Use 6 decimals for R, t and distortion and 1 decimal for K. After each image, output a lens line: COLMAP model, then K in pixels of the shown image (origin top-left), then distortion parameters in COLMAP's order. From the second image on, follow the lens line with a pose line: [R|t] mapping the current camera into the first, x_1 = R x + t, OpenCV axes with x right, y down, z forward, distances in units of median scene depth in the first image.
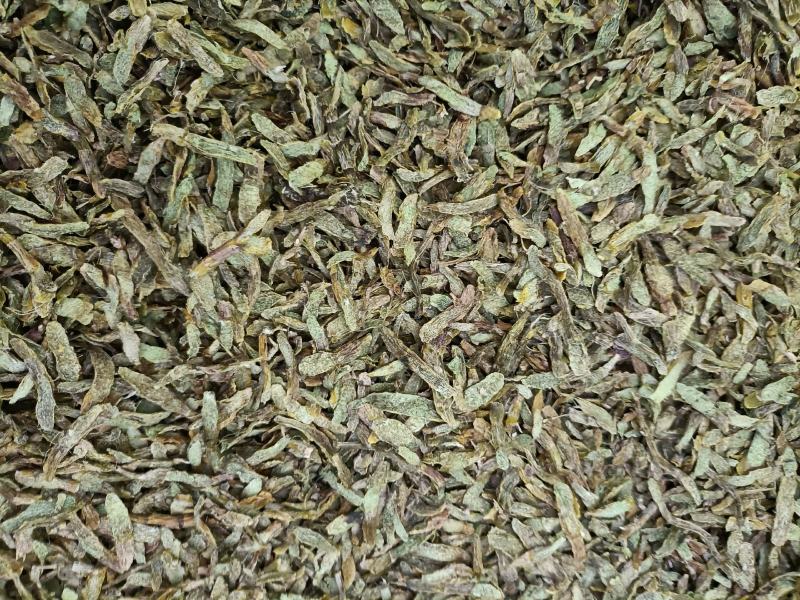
lens RADIAL K [[640.5, 0, 400.0], [0, 640.5, 300.0], [0, 0, 1]] dist [0.005499, -0.075899]
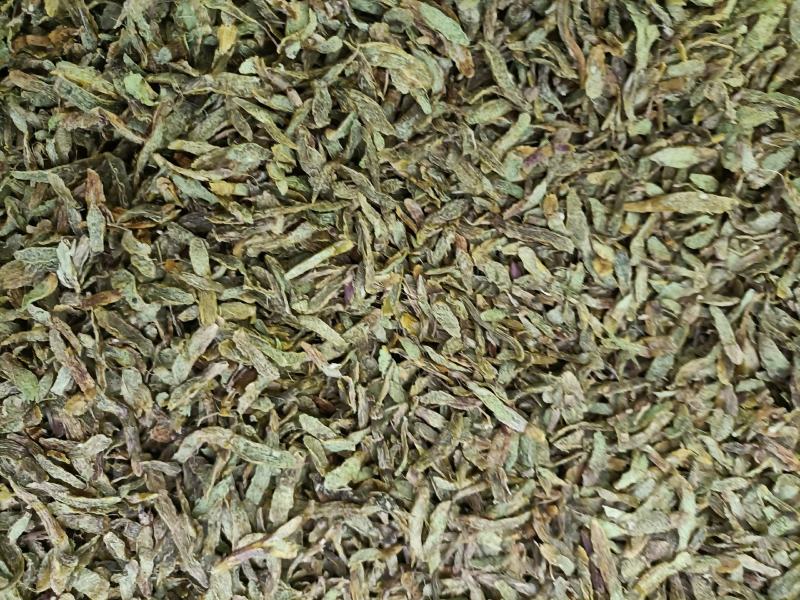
lens RADIAL K [[640.5, 0, 400.0], [0, 640.5, 300.0], [0, 0, 1]] dist [0.005499, -0.075899]
pose [[0.988243, 0.148760, -0.035297, -0.061892], [-0.152039, 0.980520, -0.124354, -0.339084], [0.016110, 0.128258, 0.991610, -0.020453]]
